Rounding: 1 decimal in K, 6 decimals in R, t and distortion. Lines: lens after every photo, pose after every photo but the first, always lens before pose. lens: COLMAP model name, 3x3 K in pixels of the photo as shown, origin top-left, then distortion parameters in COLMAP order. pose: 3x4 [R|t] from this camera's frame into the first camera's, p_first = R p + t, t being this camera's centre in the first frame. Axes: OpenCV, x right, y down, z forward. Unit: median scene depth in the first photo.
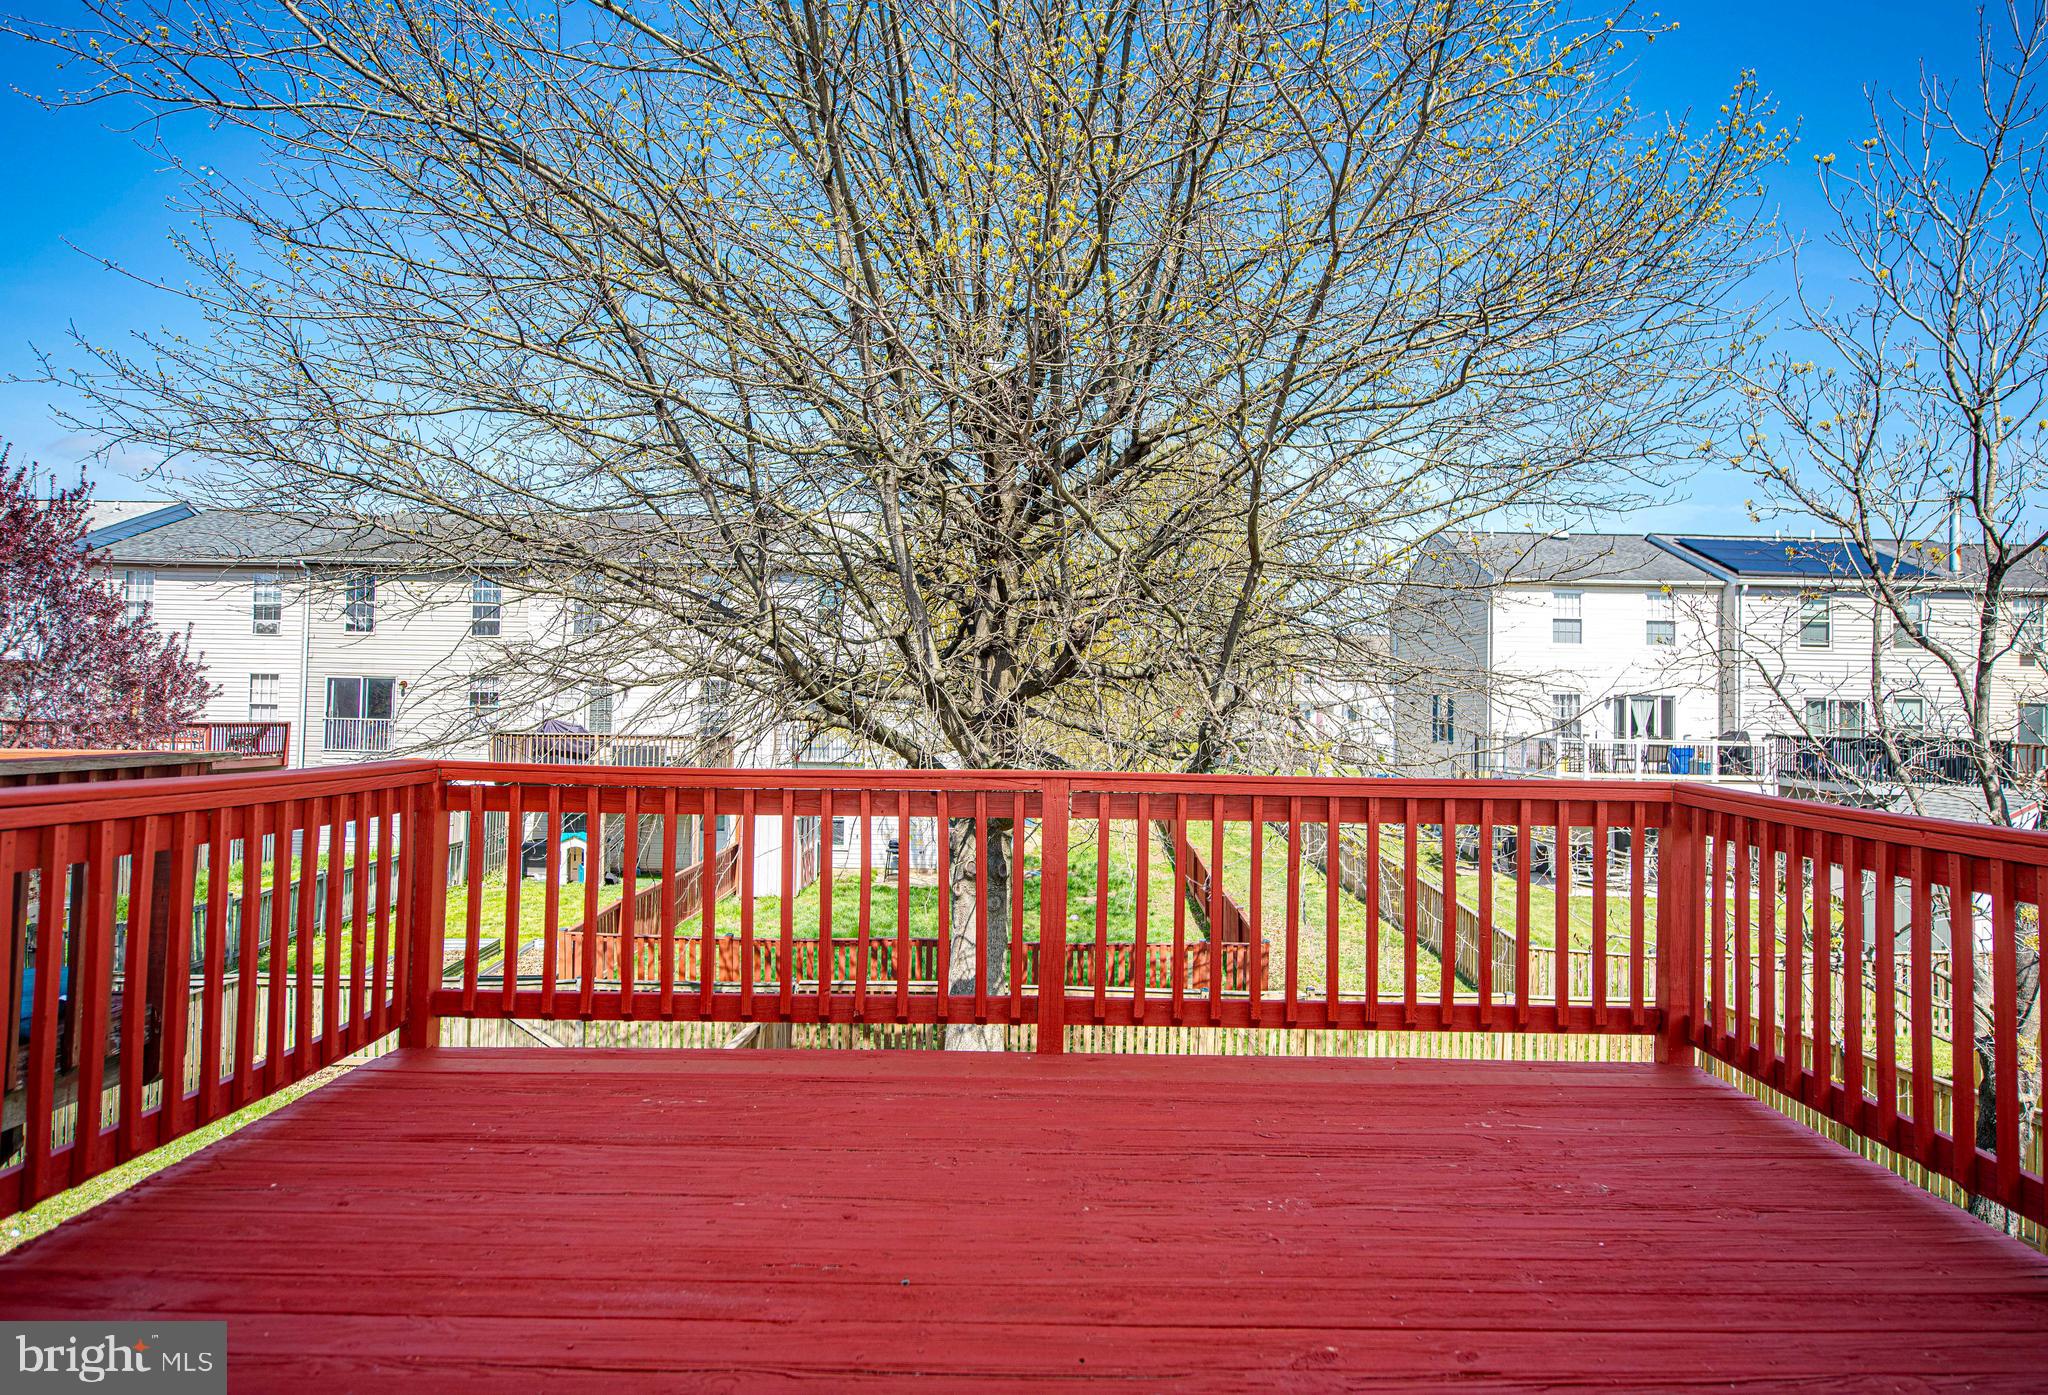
lens RADIAL K [[1162.6, 0, 1038.5], [0, 1162.6, 685.3], [0, 0, 1]] dist [-0.001828, -0.000839]
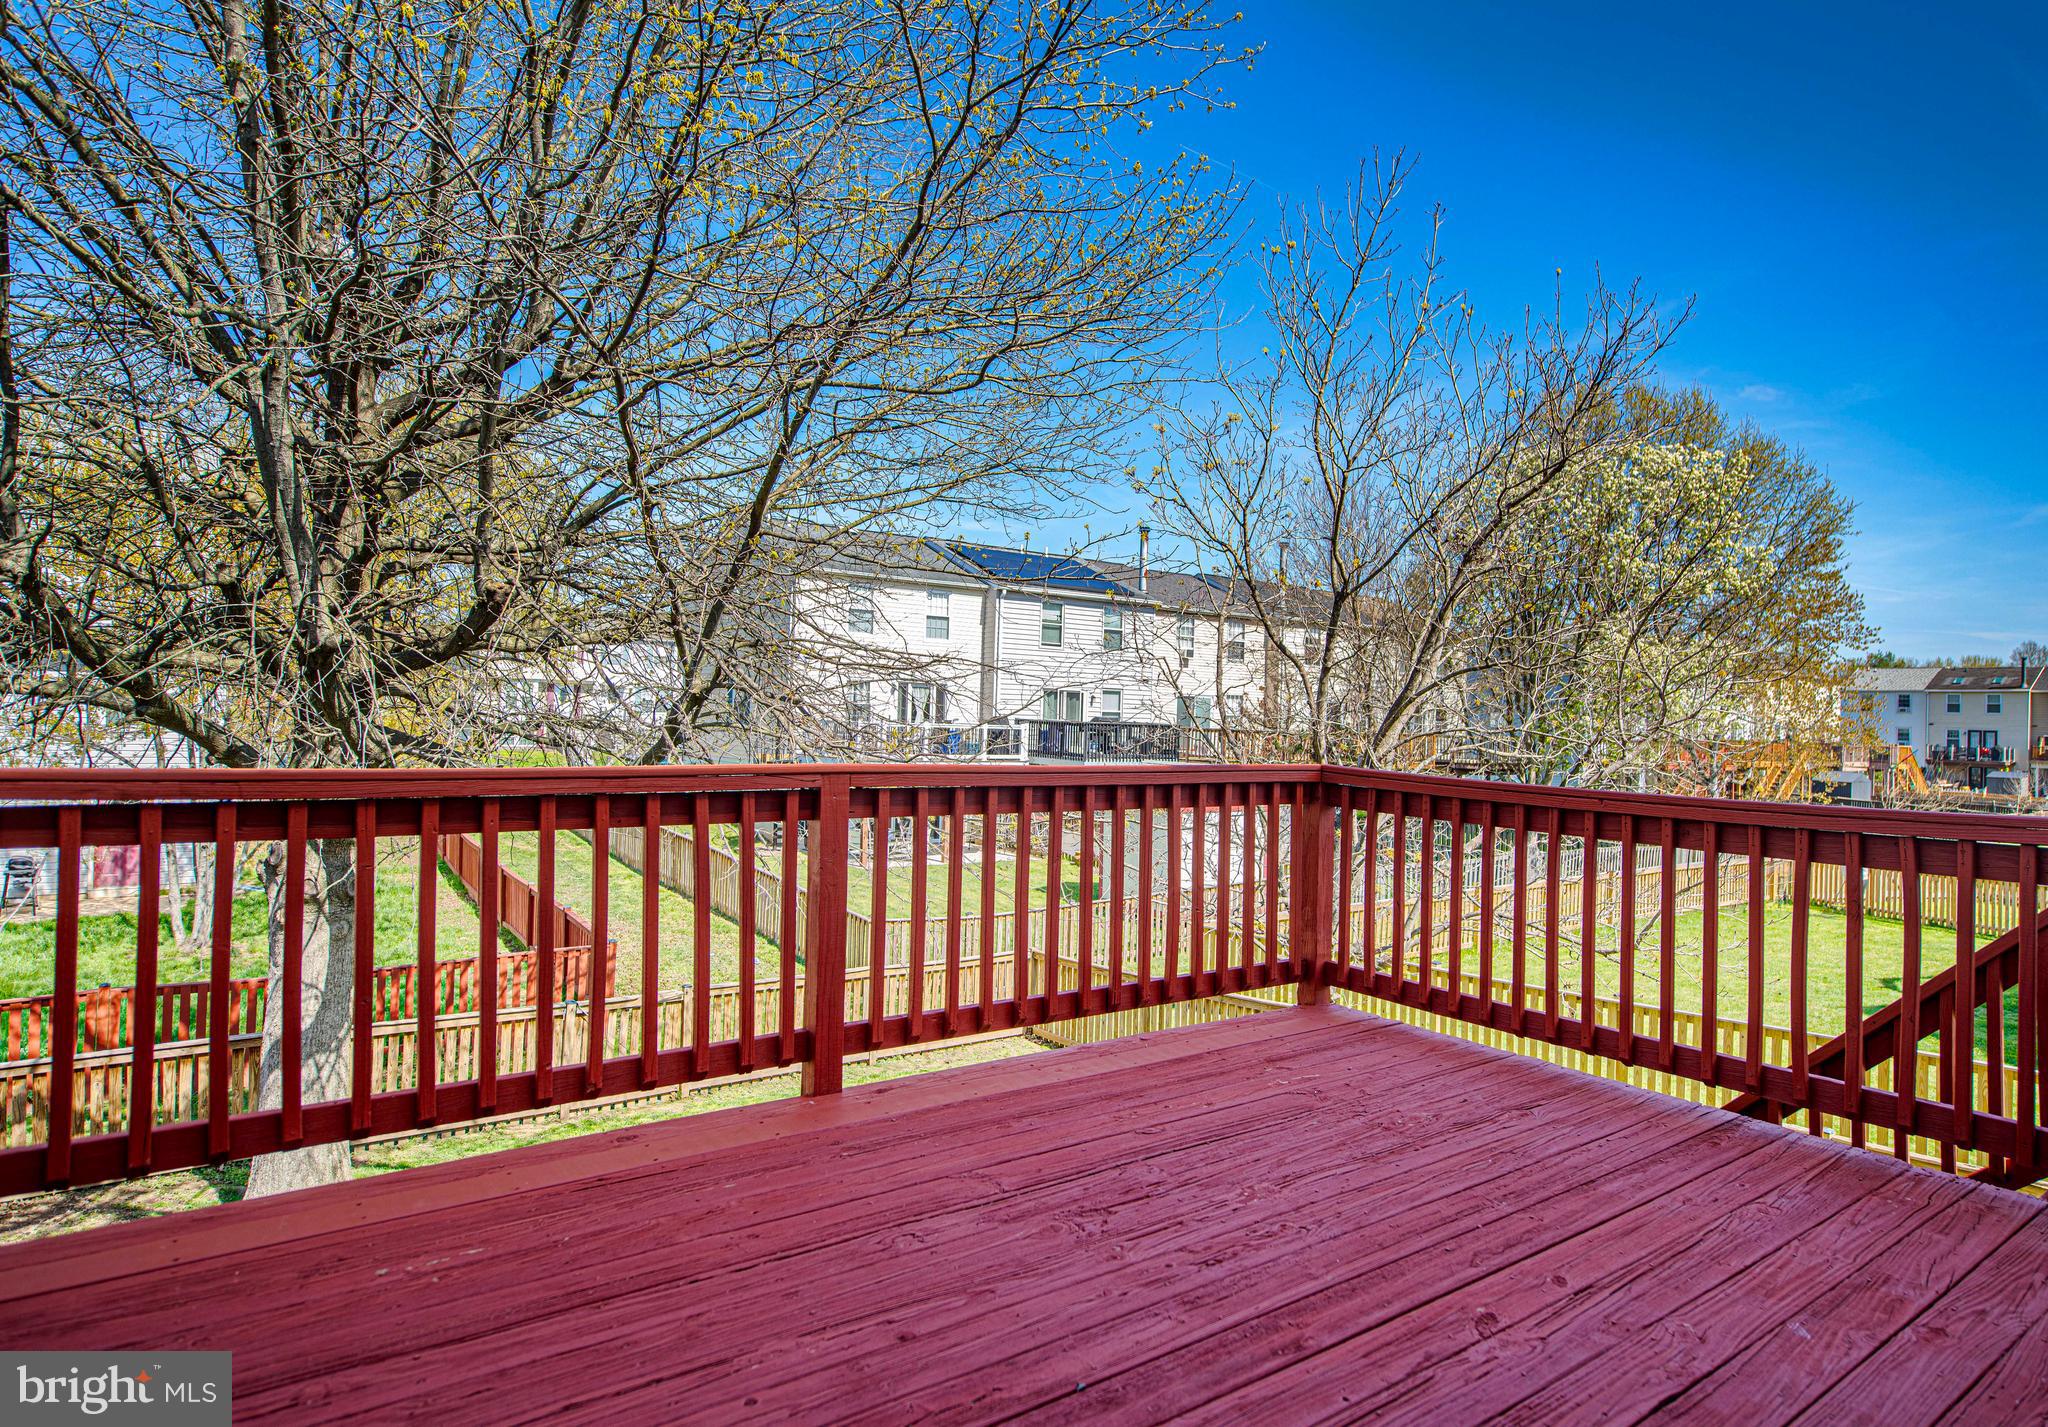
lens RADIAL K [[1180.2, 0, 1067.5], [0, 1180.2, 703.3], [0, 0, 1]] dist [0.004981, -0.003374]
pose [[0.802489, 0.011926, 0.596548, -0.400958], [-0.030034, 0.999340, 0.020425, 0.005714], [-0.595911, -0.034307, 0.802318, 0.219376]]
